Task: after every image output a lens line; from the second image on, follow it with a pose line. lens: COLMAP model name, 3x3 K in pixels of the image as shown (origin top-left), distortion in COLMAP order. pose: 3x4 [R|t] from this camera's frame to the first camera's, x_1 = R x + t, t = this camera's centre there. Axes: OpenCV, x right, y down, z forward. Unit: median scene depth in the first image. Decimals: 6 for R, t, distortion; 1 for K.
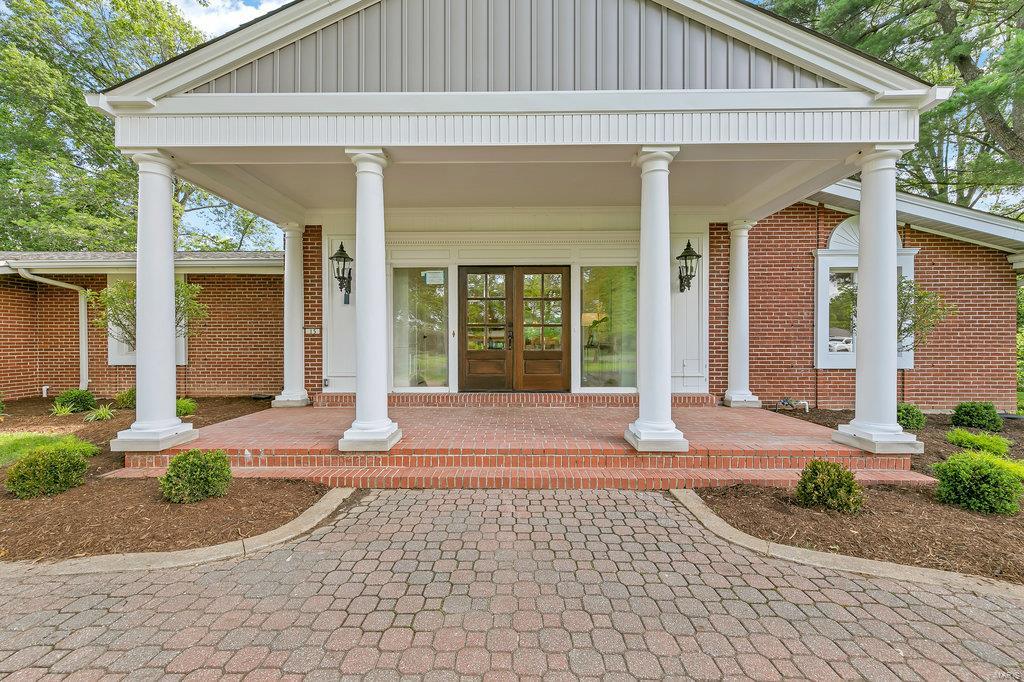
lens RADIAL K [[397.6, 0, 512.0], [0, 397.6, 341.0], [0, 0, 1]] dist [0.001635, 0.000012]
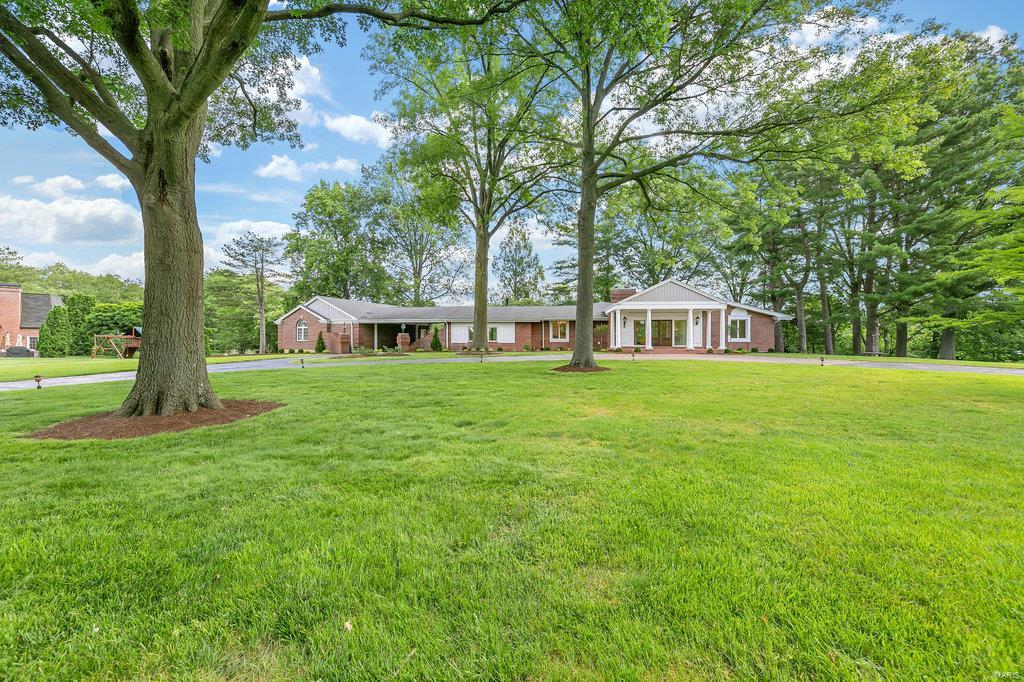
lens RADIAL K [[397.6, 0, 512.0], [0, 397.6, 341.0], [0, 0, 1]] dist [0.001635, 0.000012]
pose [[0.996440, 0.001638, -0.084289, -1.398683], [-0.002054, 0.999986, -0.004850, 0.094105], [0.084280, 0.005006, 0.996430, -4.007018]]
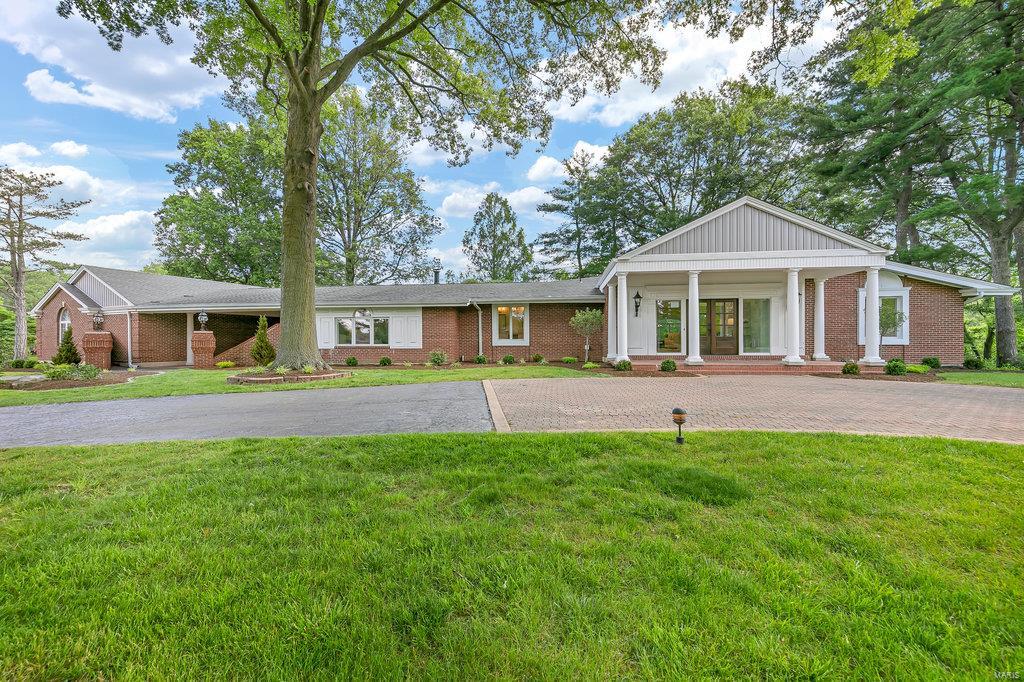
lens RADIAL K [[397.6, 0, 512.0], [0, 397.6, 341.0], [0, 0, 1]] dist [0.001635, 0.000012]
pose [[0.993729, -0.003457, -0.111760, -0.902867], [0.003451, 0.999994, -0.000251, 0.047715], [0.111761, -0.000136, 0.993735, -1.424773]]
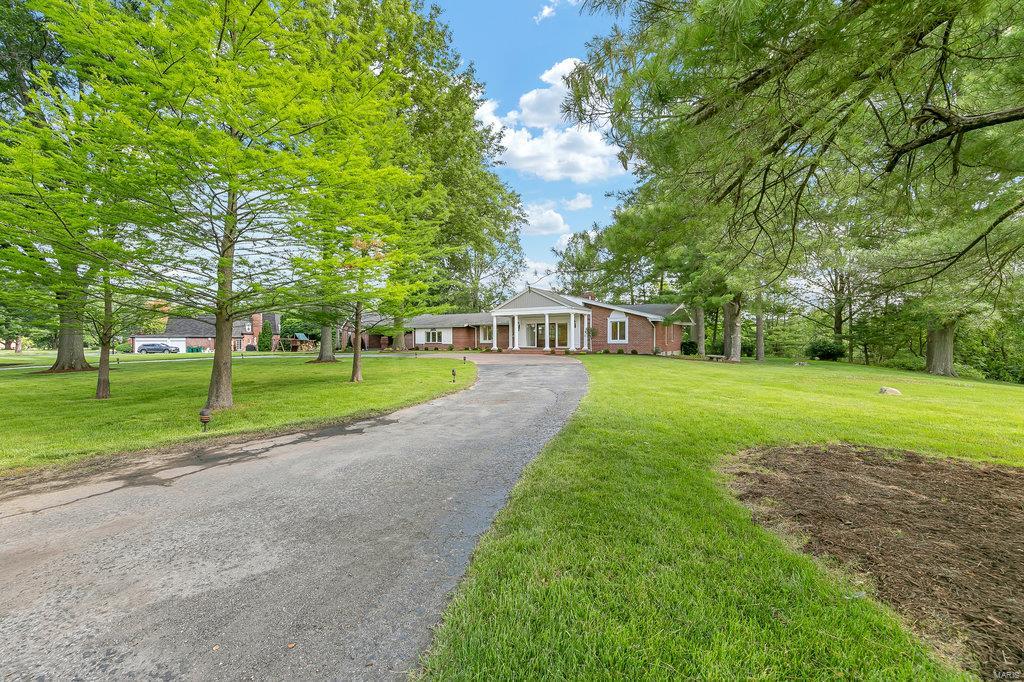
lens RADIAL K [[397.6, 0, 512.0], [0, 397.6, 341.0], [0, 0, 1]] dist [0.001635, 0.000012]
pose [[0.834517, 0.002041, -0.550978, 2.591853], [-0.007862, 0.999935, -0.008203, 0.095451], [0.550926, 0.011177, 0.834479, -3.723438]]
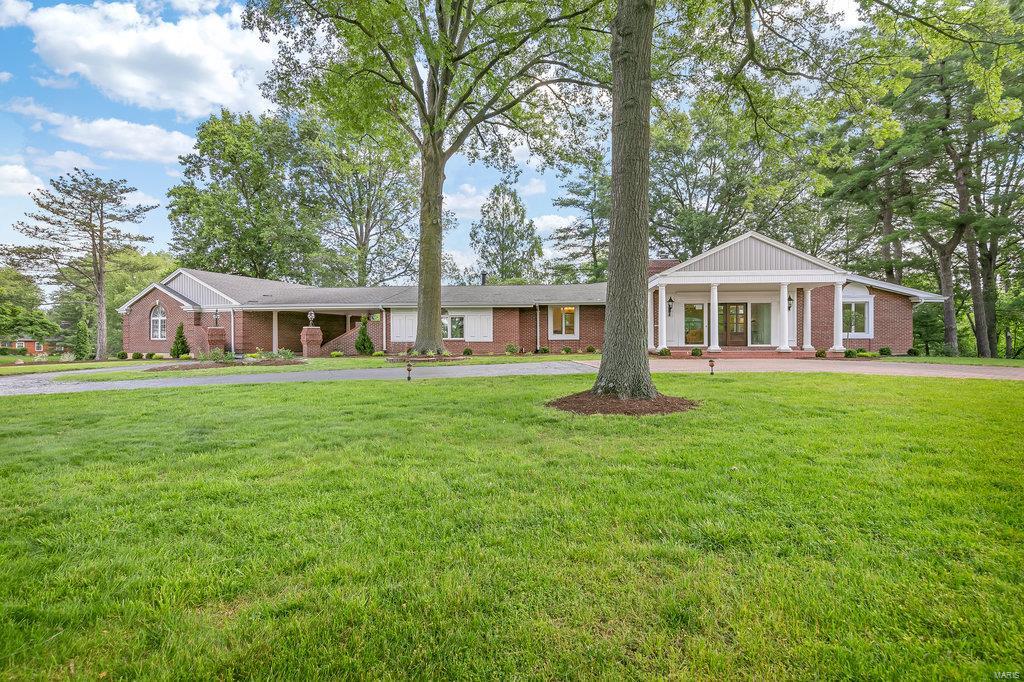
lens RADIAL K [[479.3, 0, 512.0], [0, 479.3, 341.0], [0, 0, 1]] dist [0.000853, -0.000160]
pose [[0.997516, -0.001598, -0.070429, -1.368293], [0.001444, 0.999996, -0.002234, 0.098923], [0.070432, 0.002127, 0.997514, -2.710756]]
